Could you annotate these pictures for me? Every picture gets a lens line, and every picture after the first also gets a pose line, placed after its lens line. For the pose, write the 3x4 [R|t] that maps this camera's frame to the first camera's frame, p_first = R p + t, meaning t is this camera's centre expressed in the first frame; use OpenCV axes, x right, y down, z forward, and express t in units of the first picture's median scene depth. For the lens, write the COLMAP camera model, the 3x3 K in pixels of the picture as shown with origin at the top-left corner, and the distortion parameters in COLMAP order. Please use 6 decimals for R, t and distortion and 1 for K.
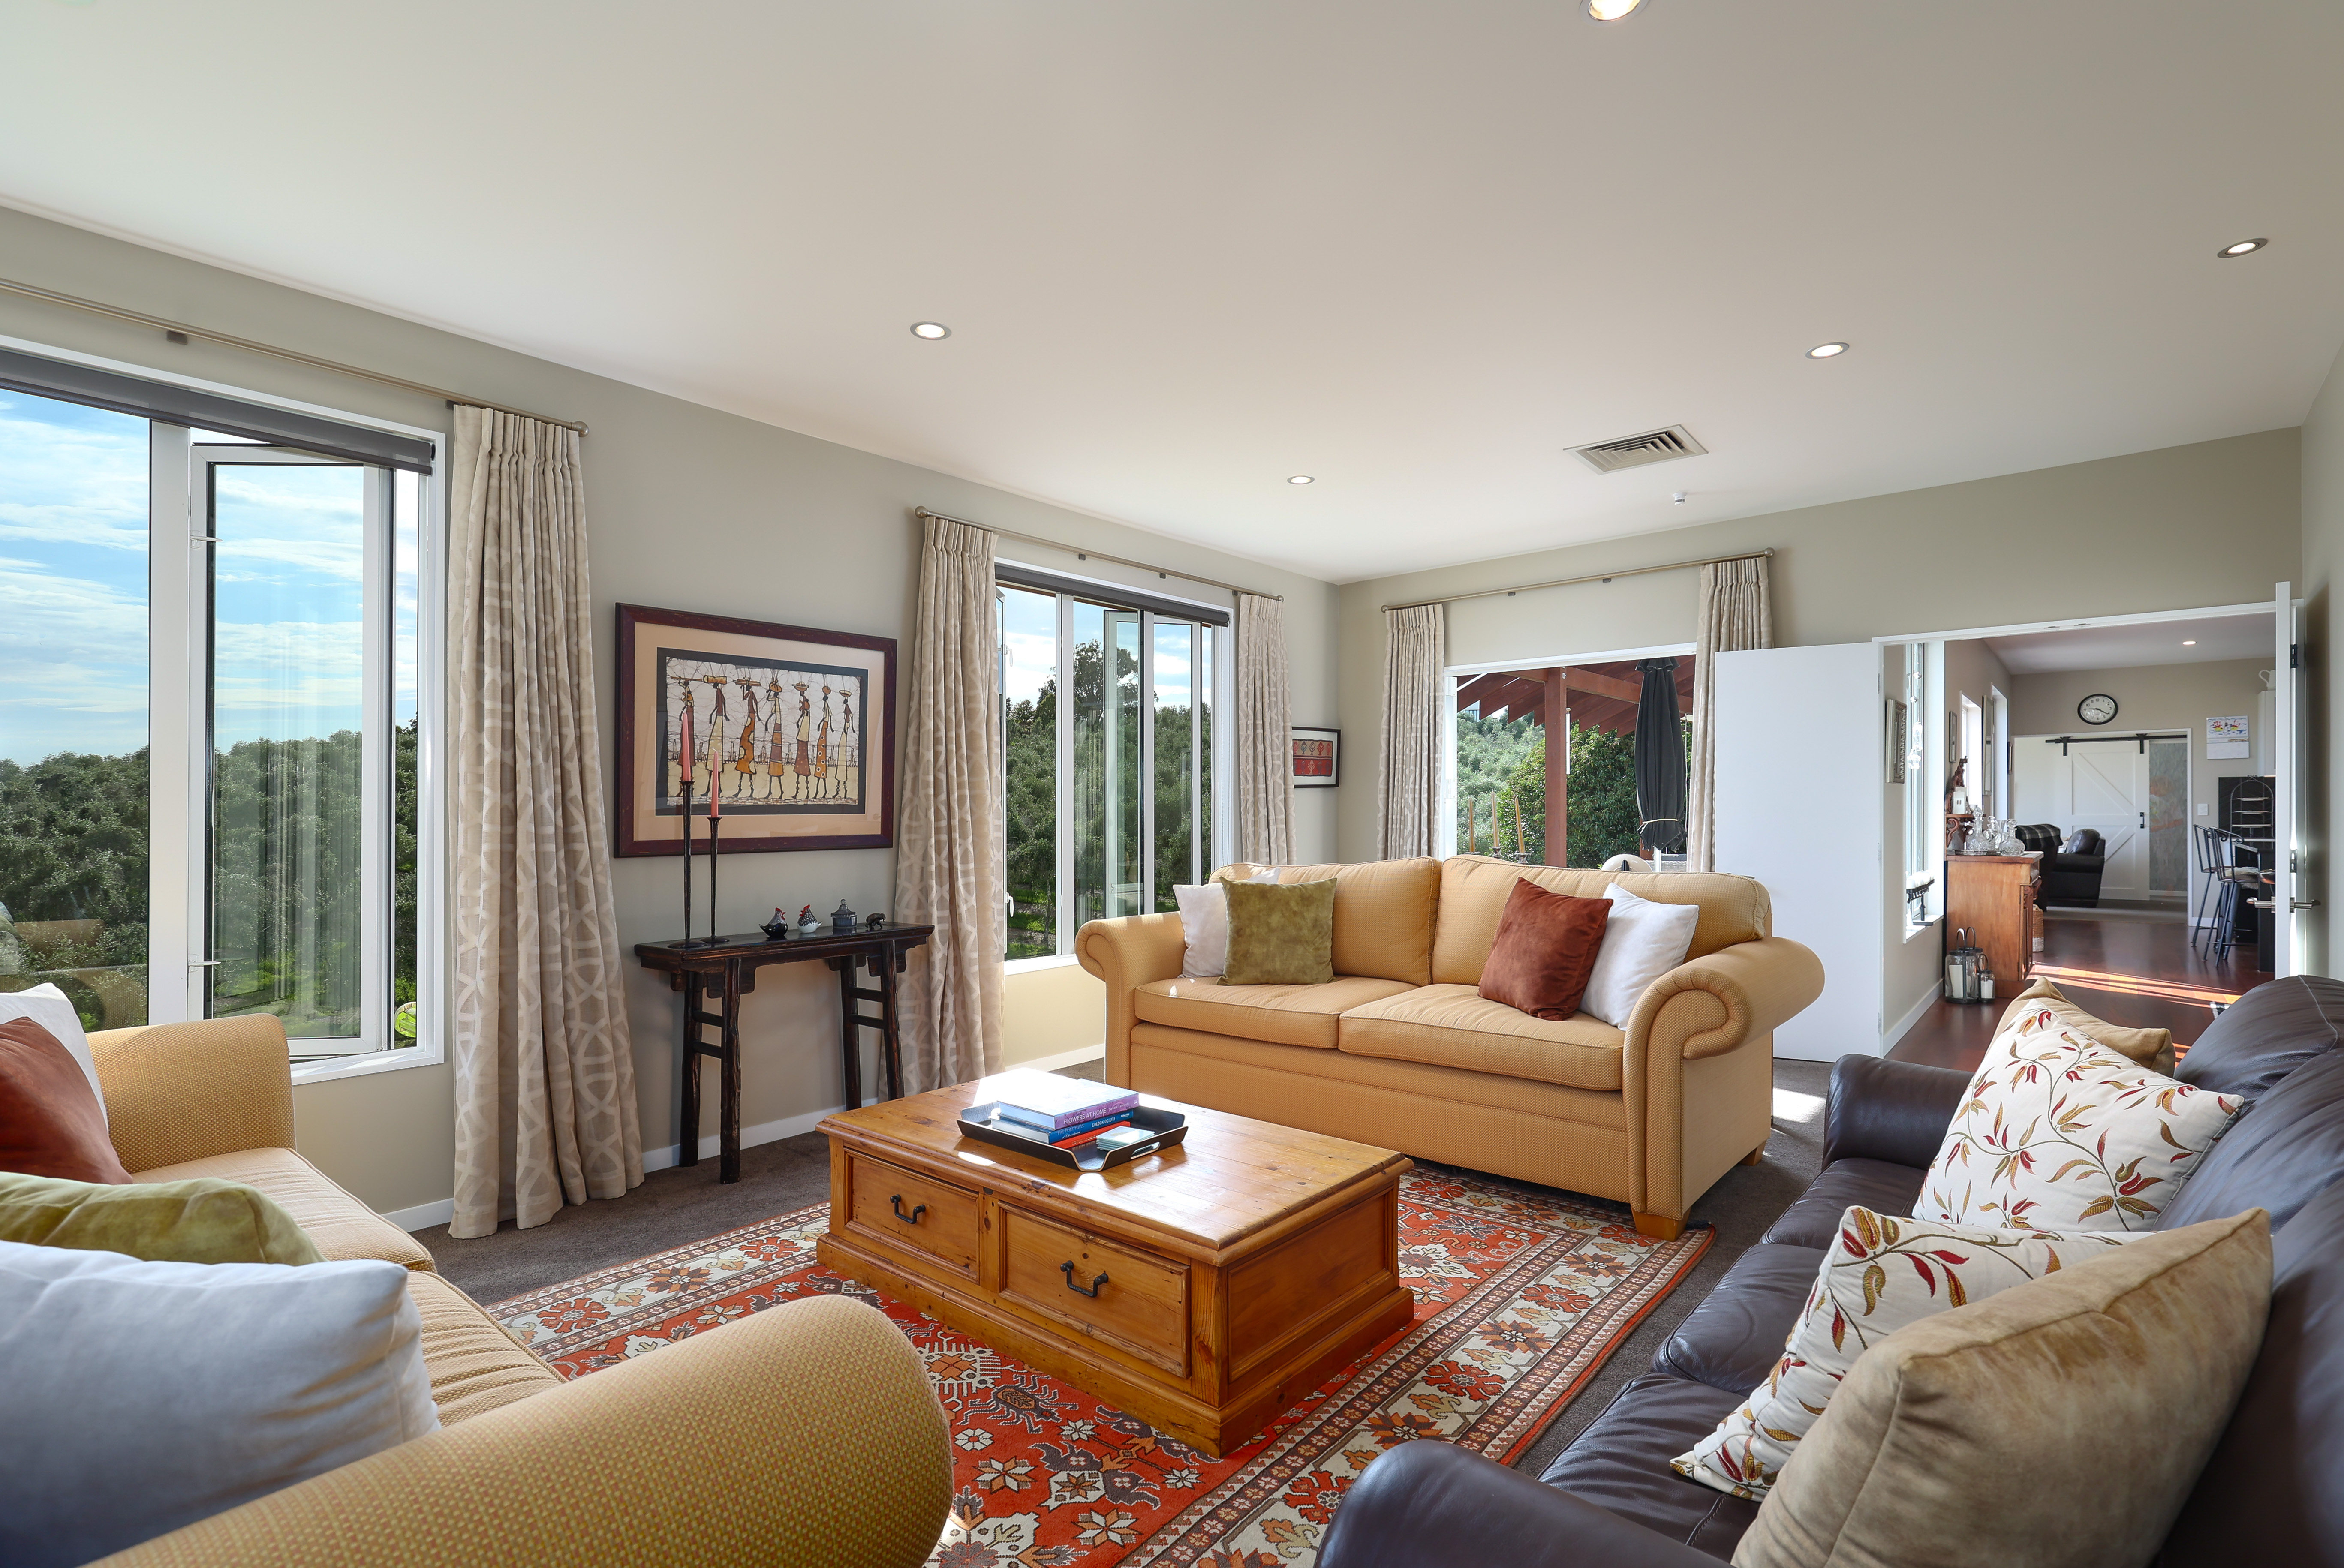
lens RADIAL K [[1127.4, 0, 1197.5], [0, 1127.4, 803.7], [0, 0, 1]] dist [-0.006102, -0.000517]
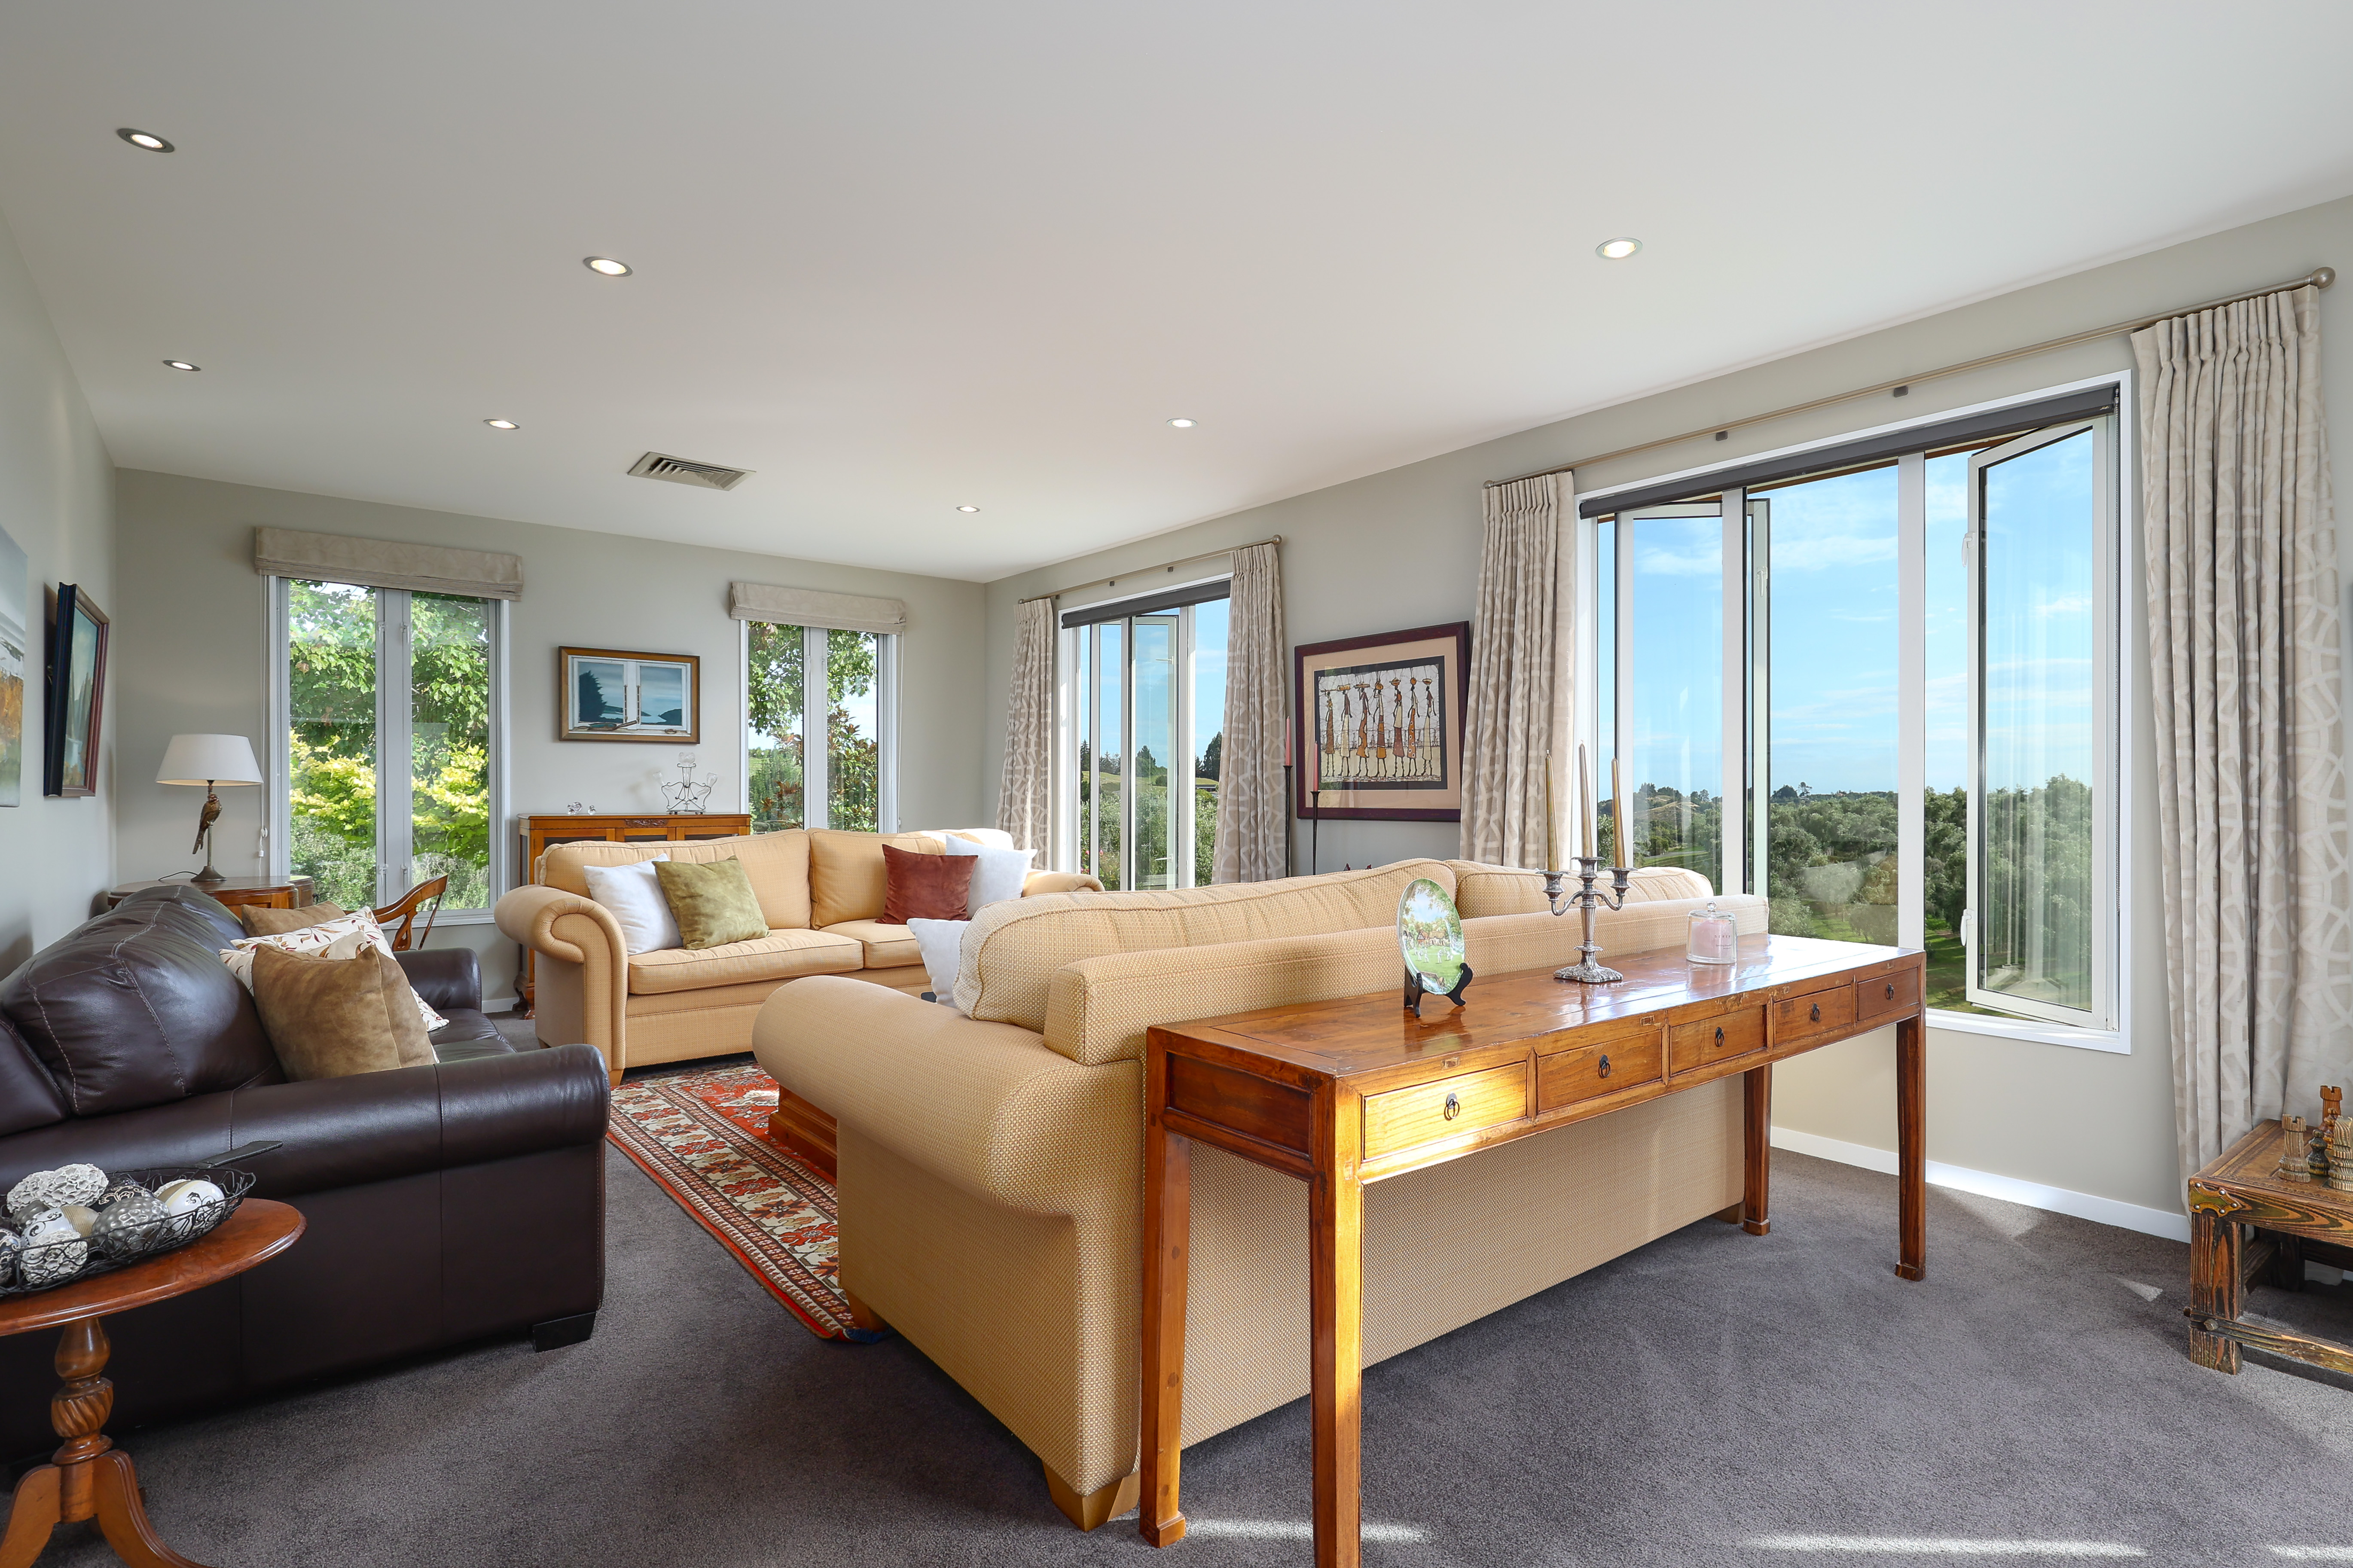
lens RADIAL K [[1131.8, 0, 1201.0], [0, 1131.8, 783.5], [0, 0, 1]] dist [-0.006102, -0.000517]
pose [[-0.192811, -0.001154, -0.981235, 0.863446], [0.008331, 0.999961, -0.002813, 0.004717], [0.981201, -0.008717, -0.192794, 1.035171]]
